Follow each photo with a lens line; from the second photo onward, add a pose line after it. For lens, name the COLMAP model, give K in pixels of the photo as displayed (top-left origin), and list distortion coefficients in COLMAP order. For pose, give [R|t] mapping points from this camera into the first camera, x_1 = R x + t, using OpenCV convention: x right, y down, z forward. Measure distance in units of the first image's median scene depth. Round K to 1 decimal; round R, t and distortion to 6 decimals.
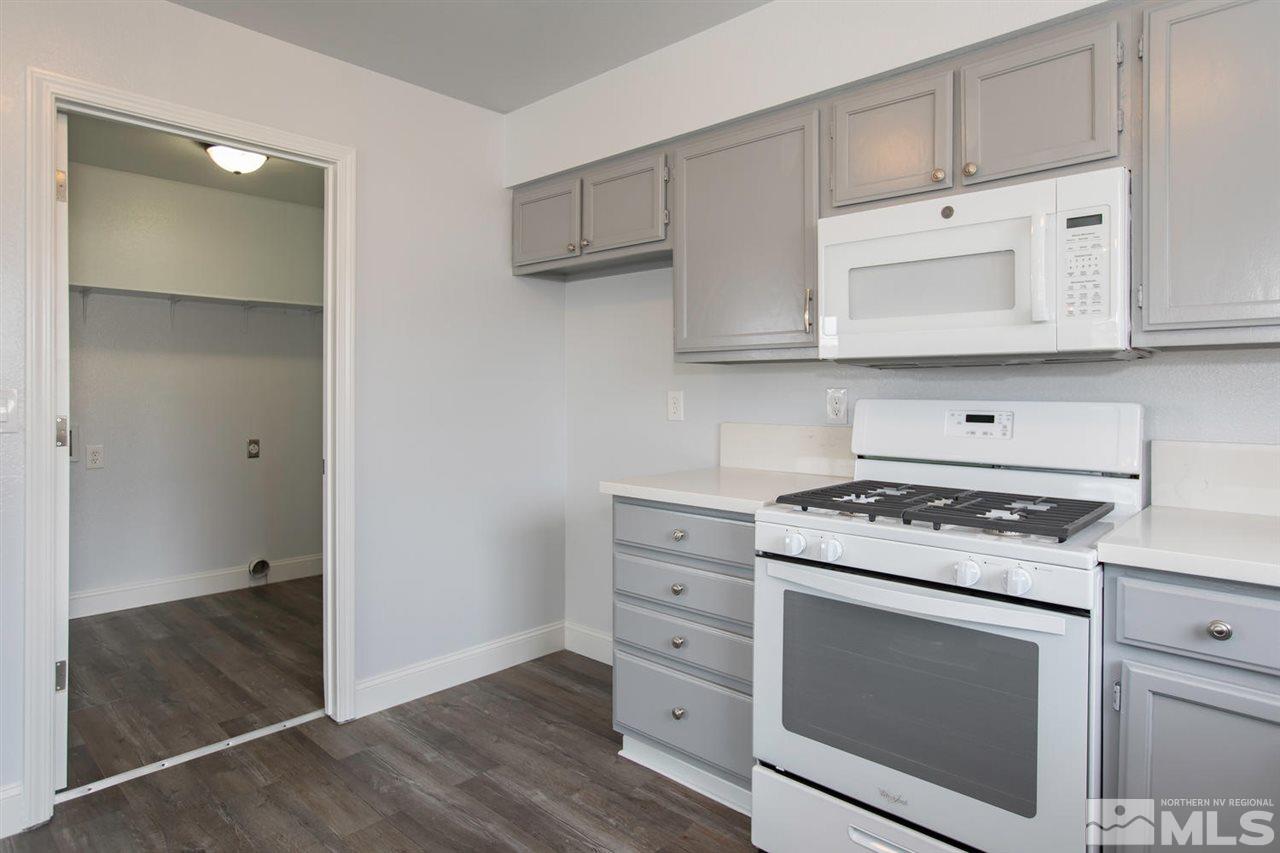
lens RADIAL K [[718.7, 0, 639.3], [0, 718.7, 390.9], [0, 0, 1]] dist [-0.024107, 0.000475]
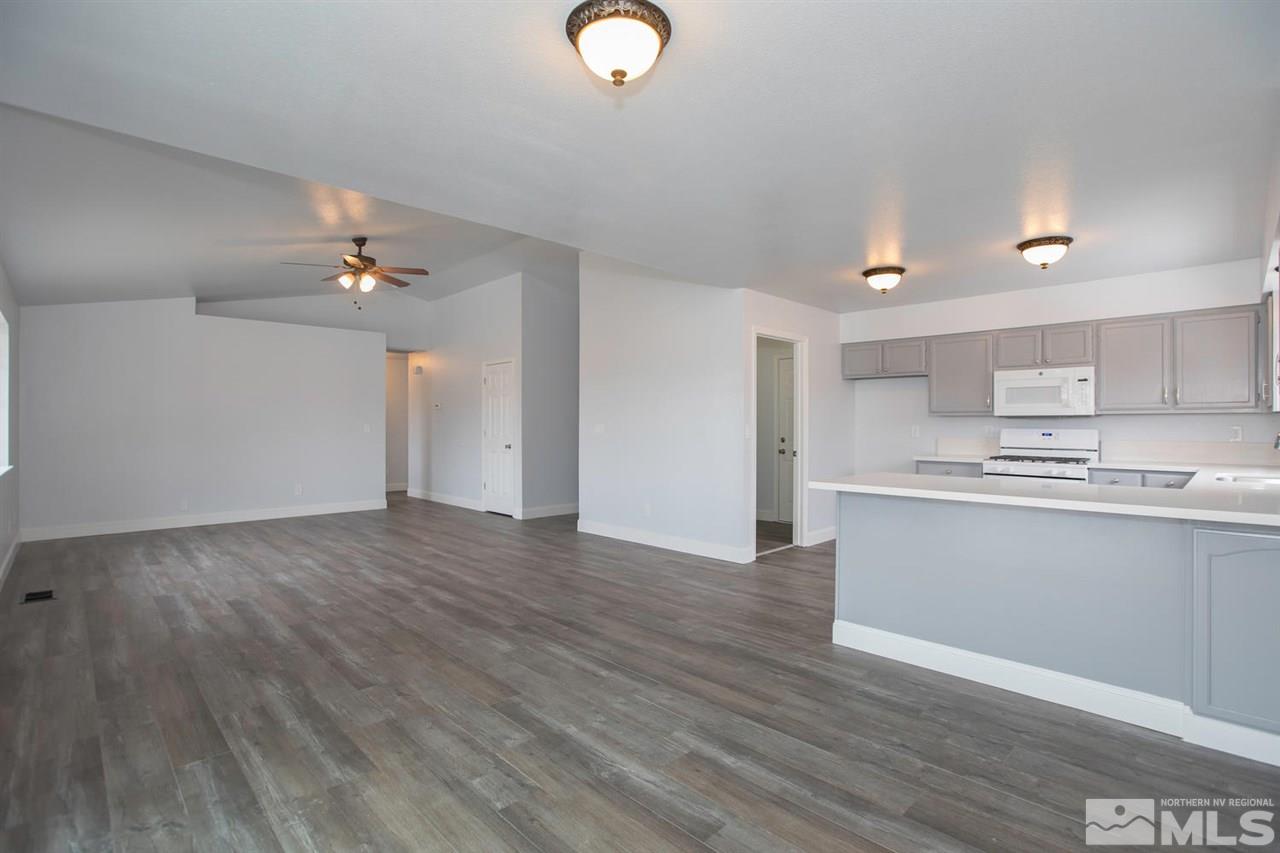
lens RADIAL K [[593.8, 0, 640.0], [0, 593.8, 426.5], [0, 0, 1]] dist [-0.032116, 0.000092]
pose [[0.998955, -0.002812, -0.045612, -1.244477], [0.003106, 0.999975, 0.006377, -0.020066], [0.045593, -0.006512, 0.998939, -1.728900]]
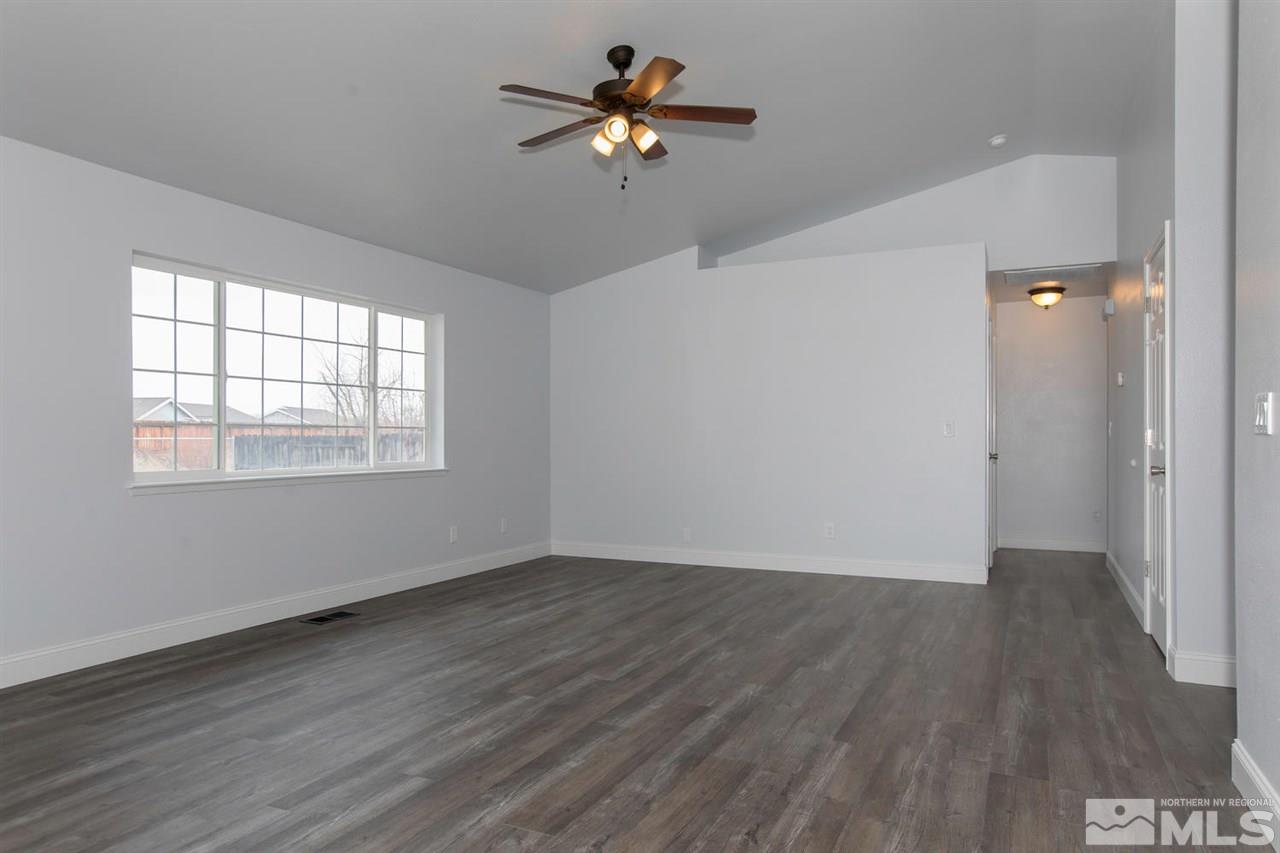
lens RADIAL K [[807.1, 0, 640.6], [0, 807.1, 406.0], [0, 0, 1]] dist [-0.001178, 0.001415]
pose [[0.291818, -0.039405, -0.955662, -0.796211], [0.010163, 0.999222, -0.038098, 0.047981], [0.956420, 0.001405, 0.291992, 0.434032]]
